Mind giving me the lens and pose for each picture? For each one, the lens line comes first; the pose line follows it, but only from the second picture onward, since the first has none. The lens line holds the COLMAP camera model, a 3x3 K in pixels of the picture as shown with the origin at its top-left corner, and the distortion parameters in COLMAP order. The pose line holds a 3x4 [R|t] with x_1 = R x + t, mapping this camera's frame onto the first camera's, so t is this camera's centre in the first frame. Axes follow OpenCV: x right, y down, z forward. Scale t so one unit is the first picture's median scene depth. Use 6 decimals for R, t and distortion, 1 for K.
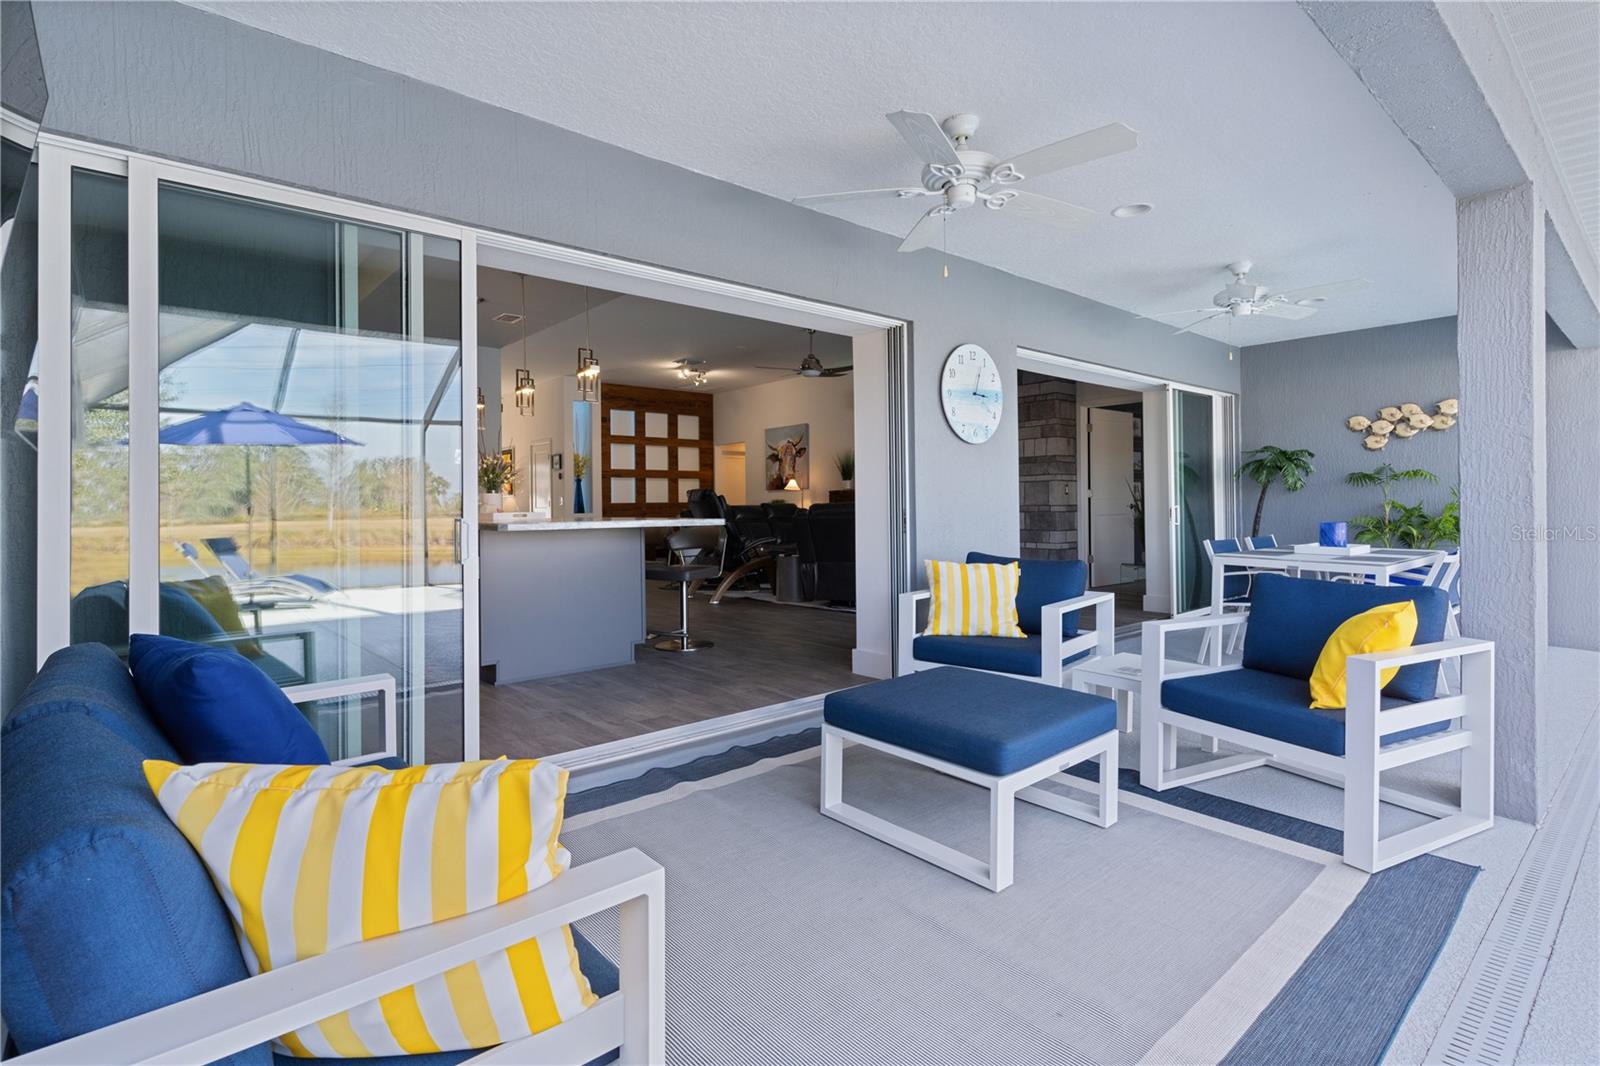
lens RADIAL K [[767.3, 0, 793.5], [0, 767.3, 511.1], [0, 0, 1]] dist [0.003703, -0.000780]
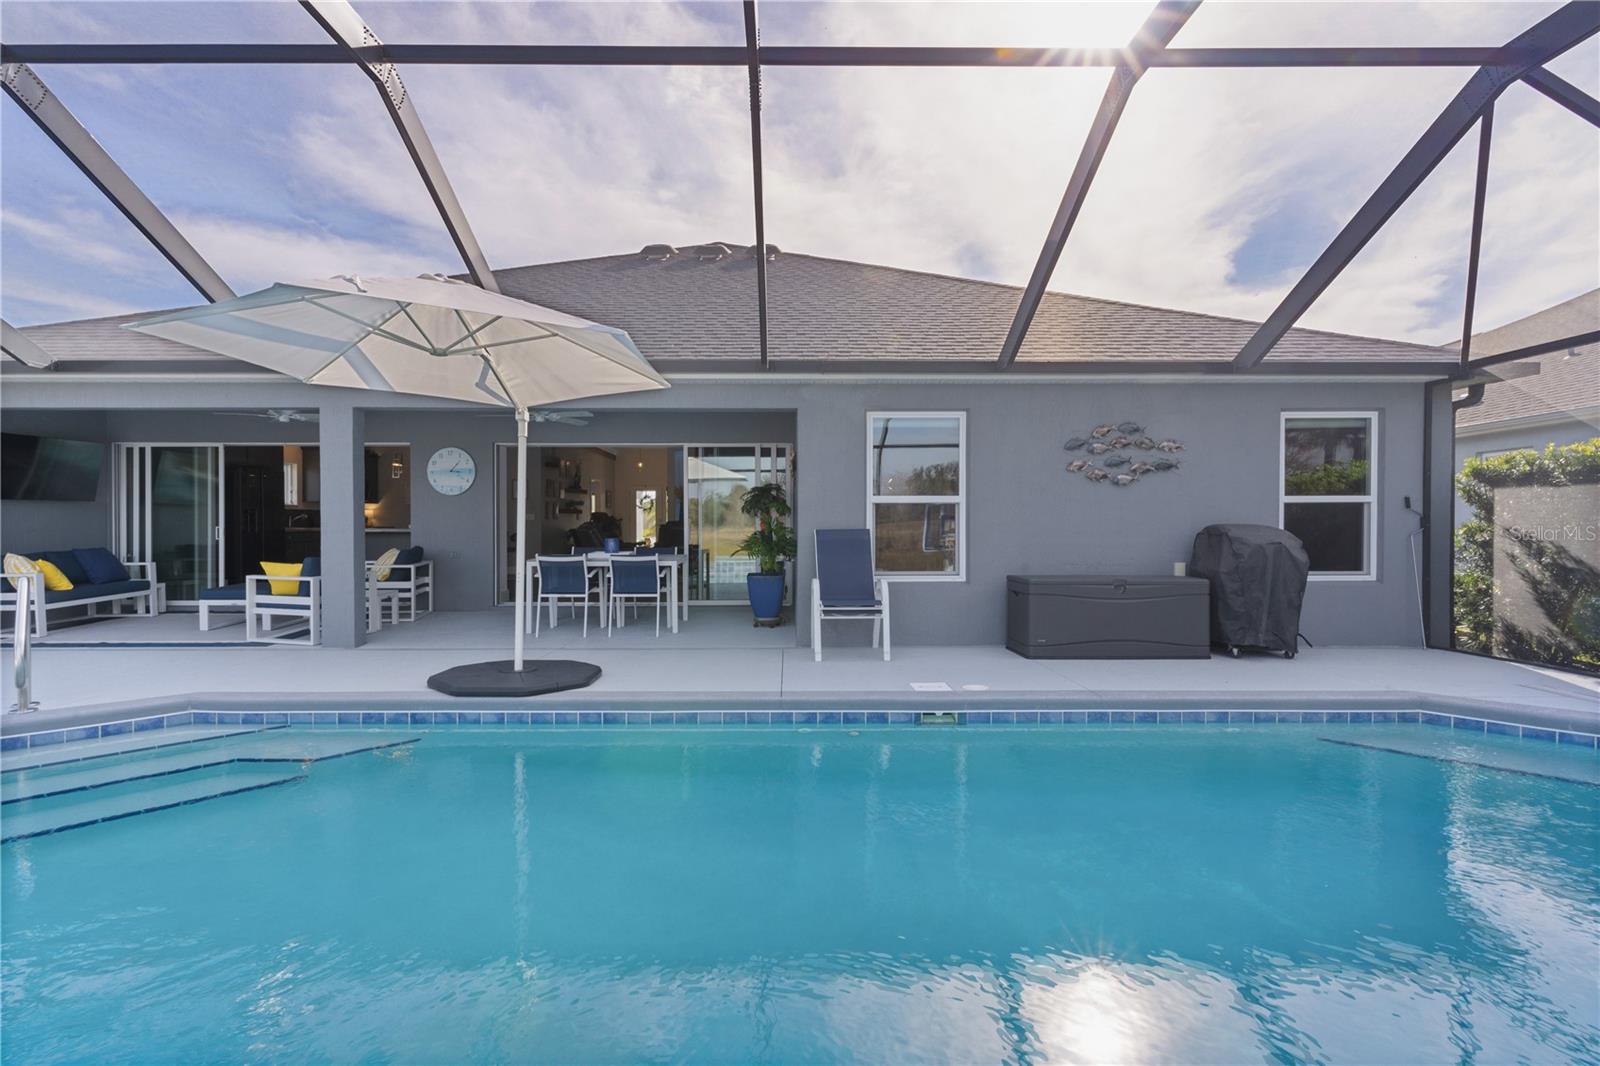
lens RADIAL K [[767.3, 0, 781.6], [0, 767.3, 538.9], [0, 0, 1]] dist [0.003703, -0.000780]
pose [[0.761791, 0.026919, -0.647264, 1.628143], [-0.013634, 0.999581, 0.025525, -0.025573], [0.647680, -0.010620, 0.761839, -0.004669]]
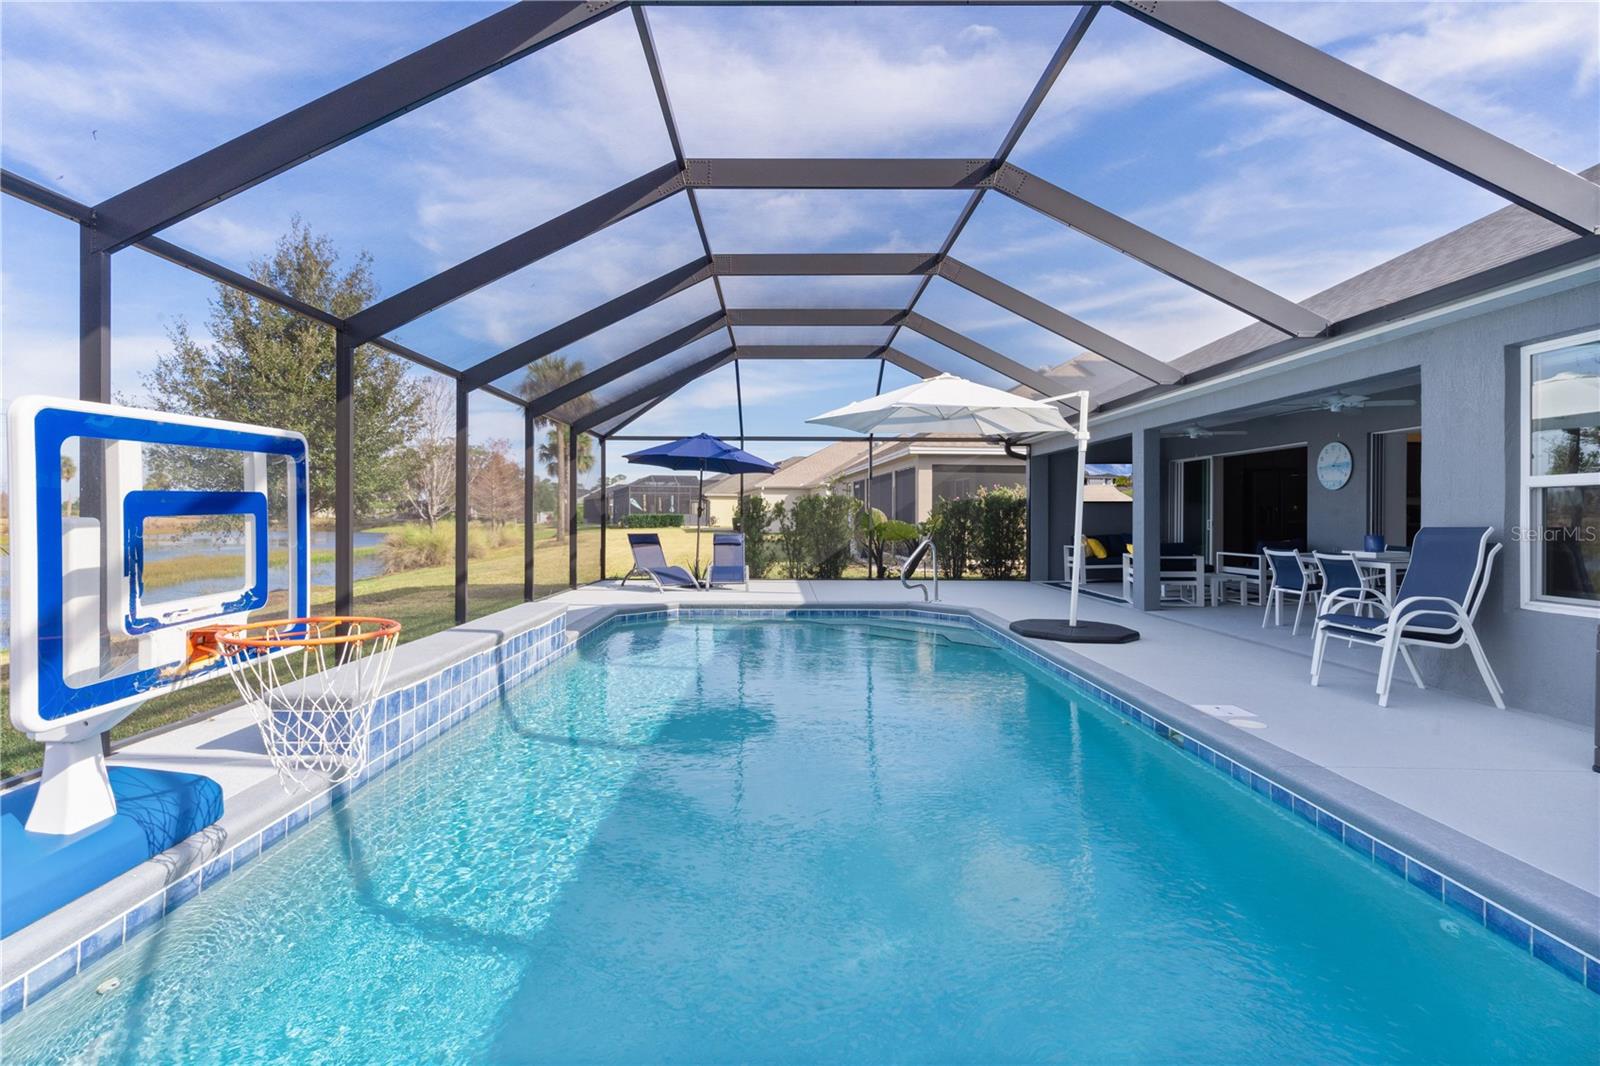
lens RADIAL K [[767.3, 0, 788.3], [0, 767.3, 516.8], [0, 0, 1]] dist [0.003703, -0.000780]
pose [[-0.645773, 0.012947, -0.763420, 2.007308], [0.000804, 0.999867, 0.016277, -0.036018], [0.763529, 0.009898, -0.645698, 0.874640]]
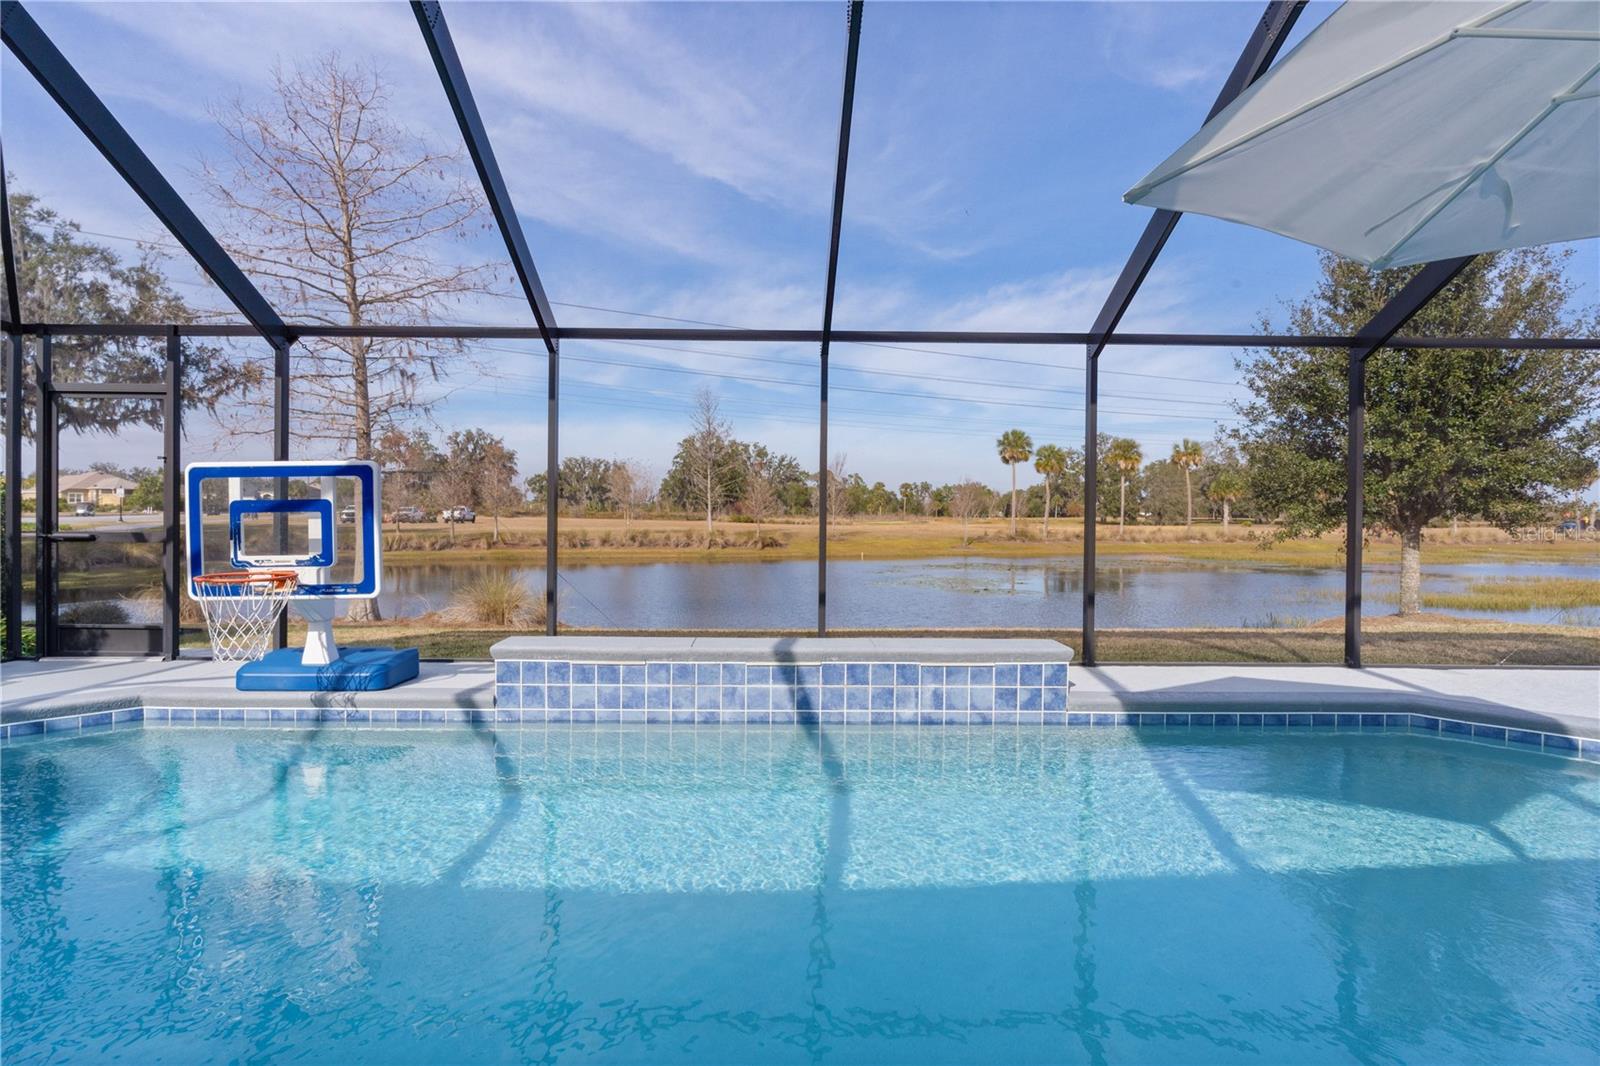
lens RADIAL K [[834.6, 0, 781.6], [0, 834.6, 518.1], [0, 0, 1]] dist [-0.003576, 0.000341]
pose [[-0.768258, 0.005718, 0.640115, 1.058078], [0.006055, 0.999980, -0.001665, -0.021425], [-0.640112, 0.002597, -0.768277, 0.716010]]
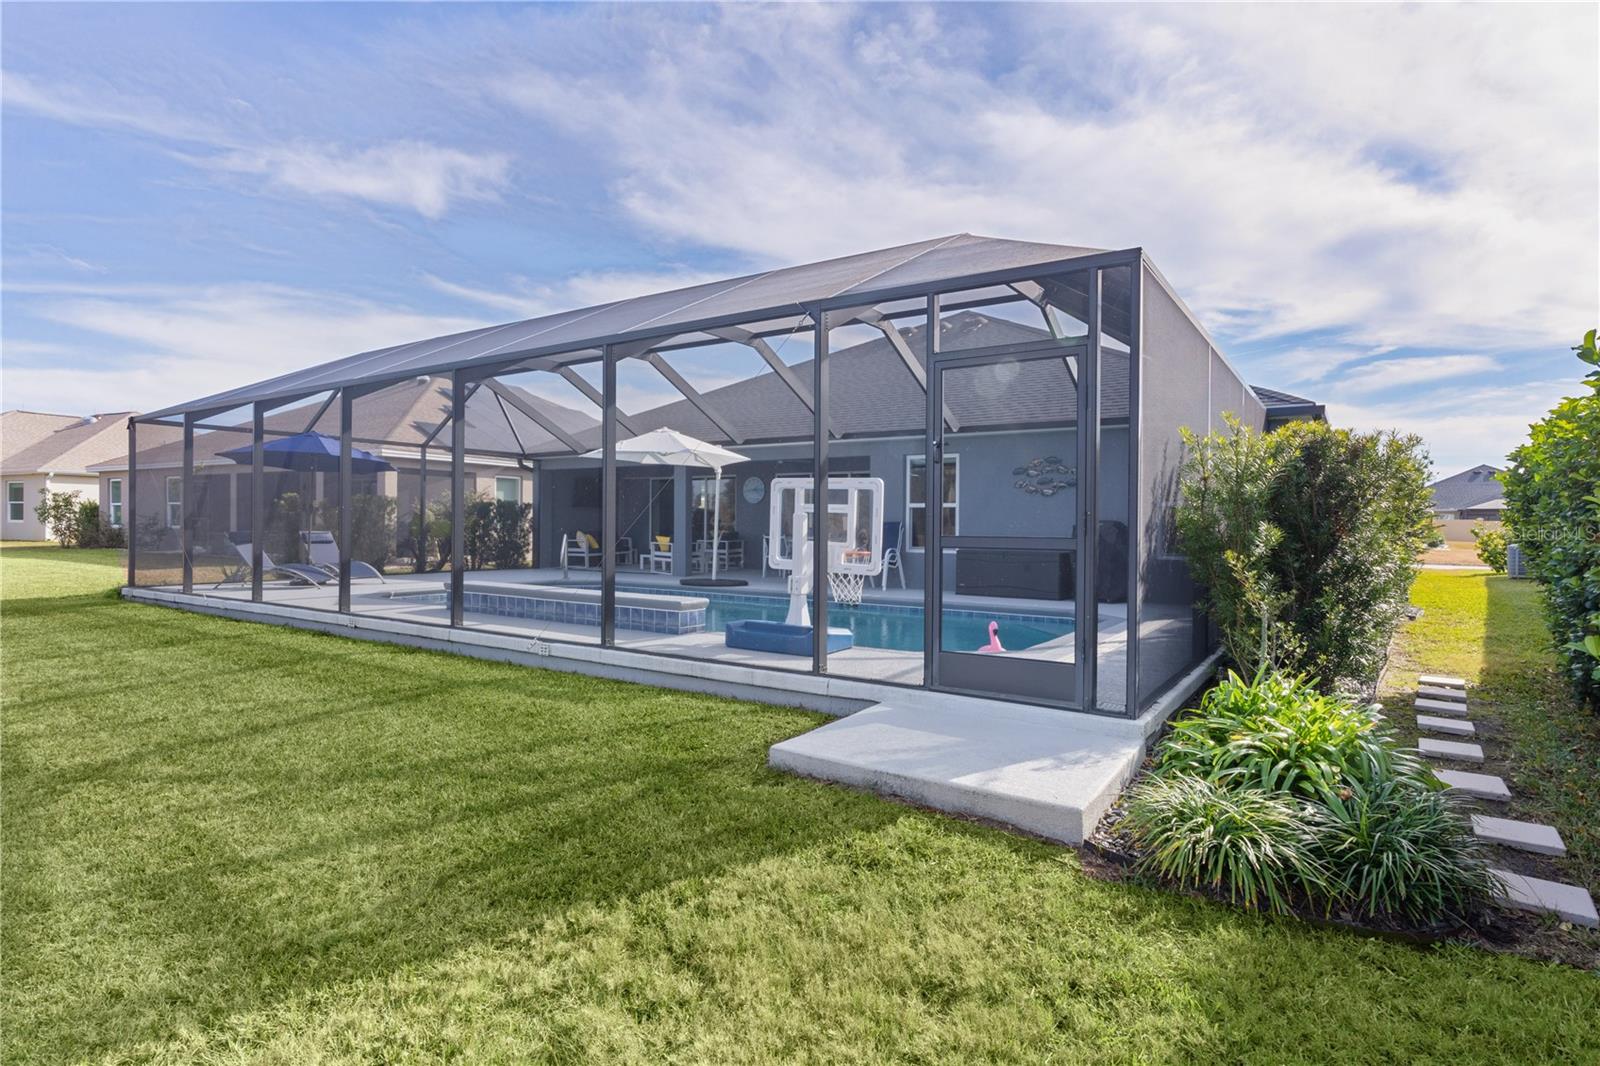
lens RADIAL K [[834.6, 0, 794.3], [0, 834.6, 527.9], [0, 0, 1]] dist [-0.003576, 0.000341]
pose [[0.267745, 0.018650, -0.963309, 2.994348], [-0.018908, 0.999722, 0.014100, -0.023575], [0.963304, 0.014439, 0.268023, 0.076183]]
